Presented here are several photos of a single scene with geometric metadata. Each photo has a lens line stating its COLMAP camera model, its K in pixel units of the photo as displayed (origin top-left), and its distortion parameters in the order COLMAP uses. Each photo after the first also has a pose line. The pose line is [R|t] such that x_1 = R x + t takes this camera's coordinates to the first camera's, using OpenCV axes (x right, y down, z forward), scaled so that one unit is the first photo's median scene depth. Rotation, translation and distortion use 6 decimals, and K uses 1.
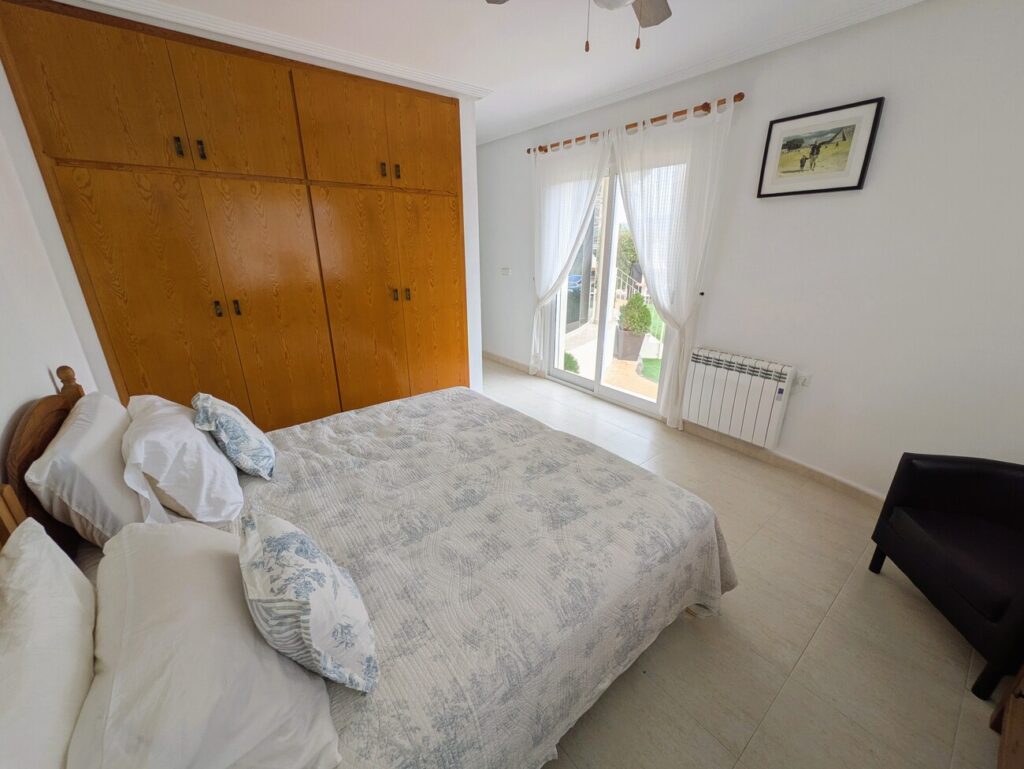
lens RADIAL K [[403.0, 0, 511.3], [0, 403.0, 386.7], [0, 0, 1]] dist [0.001824, -0.000508]
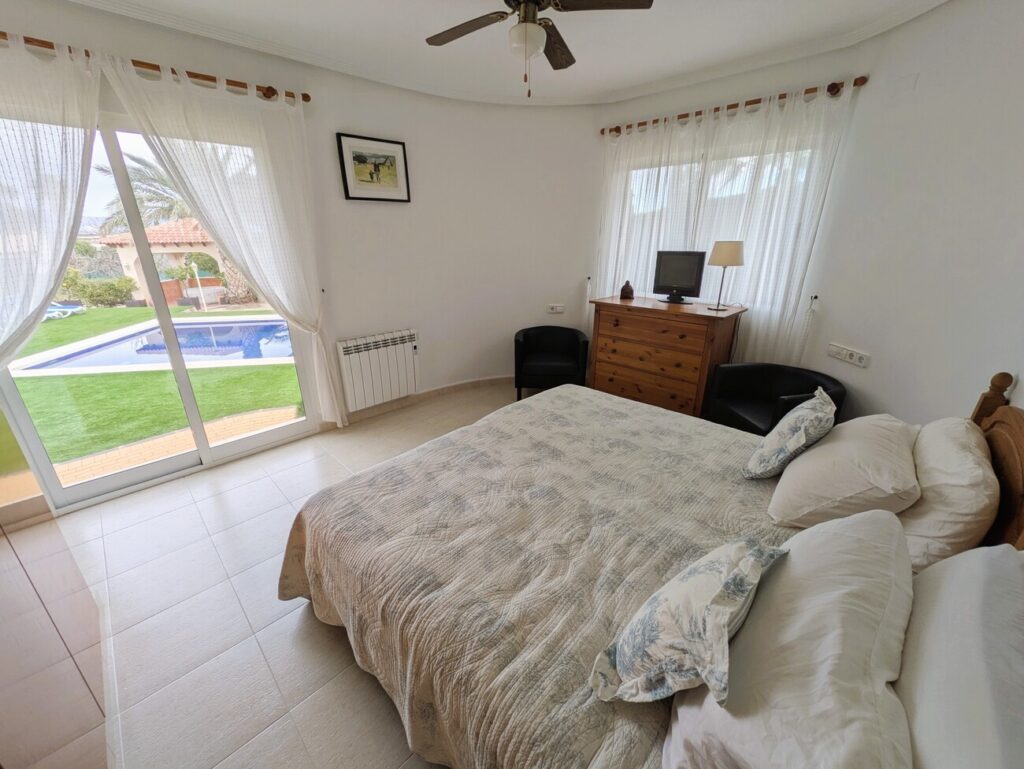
lens RADIAL K [[403.0, 0, 511.3], [0, 403.0, 386.7], [0, 0, 1]] dist [0.001824, -0.000508]
pose [[-0.123612, -0.347846, 0.929367, -0.764201], [0.343103, 0.863807, 0.368943, -0.296963], [-0.931129, 0.364474, 0.012570, 0.817017]]
